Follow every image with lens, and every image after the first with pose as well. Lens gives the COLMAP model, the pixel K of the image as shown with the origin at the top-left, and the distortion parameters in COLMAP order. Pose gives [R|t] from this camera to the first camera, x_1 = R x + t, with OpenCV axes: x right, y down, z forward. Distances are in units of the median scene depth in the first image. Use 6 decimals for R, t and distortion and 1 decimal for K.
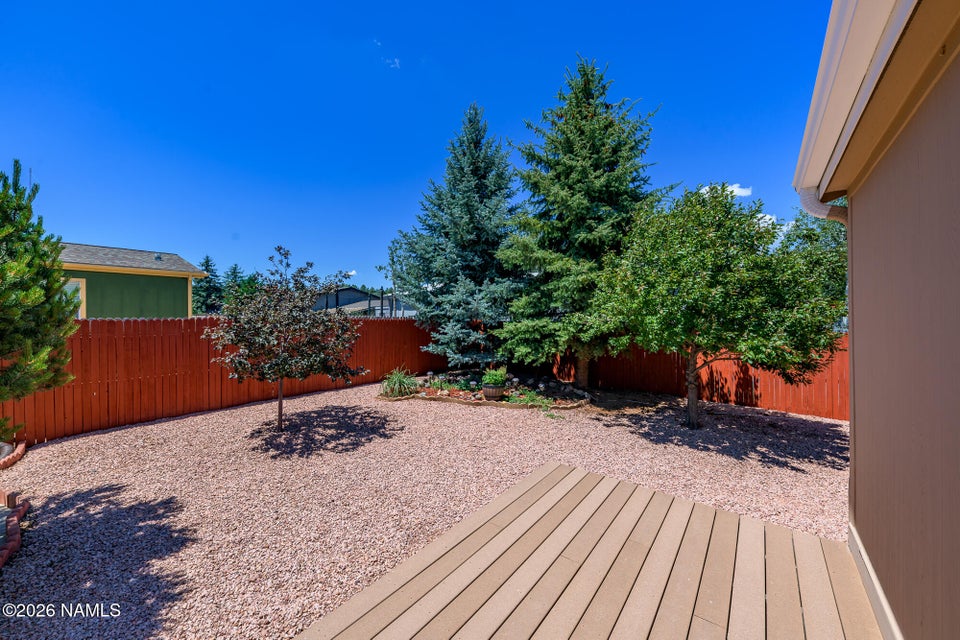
lens RADIAL K [[342.3, 0, 484.6], [0, 342.3, 318.3], [0, 0, 1]] dist [0.001283, 0.000047]
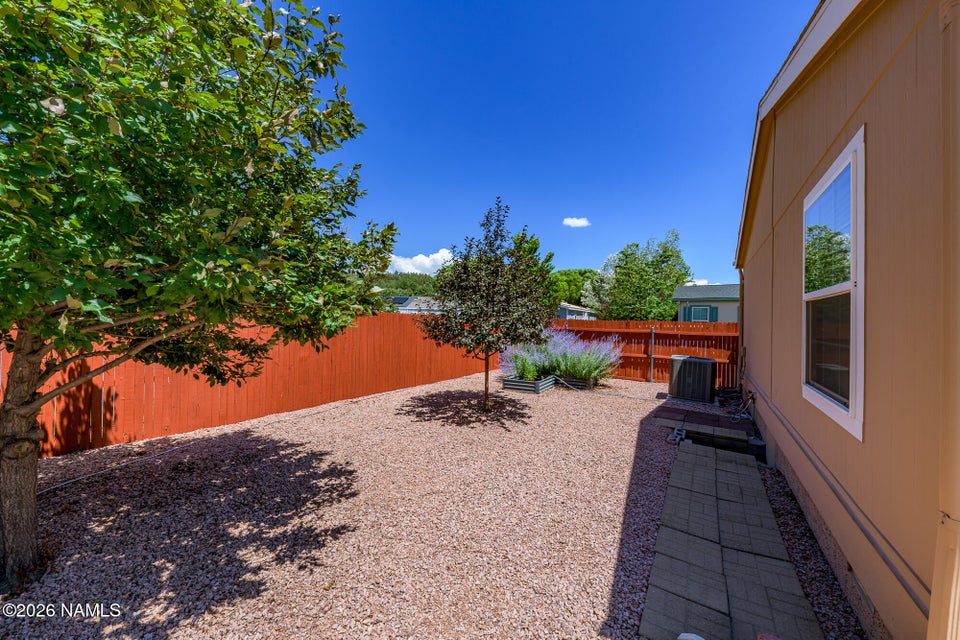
lens RADIAL K [[356.2, 0, 480.0], [0, 356.2, 320.0], [0, 0, 1]] dist [0.000408, 0.000058]
pose [[-0.111640, -0.003610, 0.993742, 0.283858], [-0.015490, 0.999878, 0.001892, 0.086541], [-0.993628, -0.015182, -0.111683, 0.727148]]
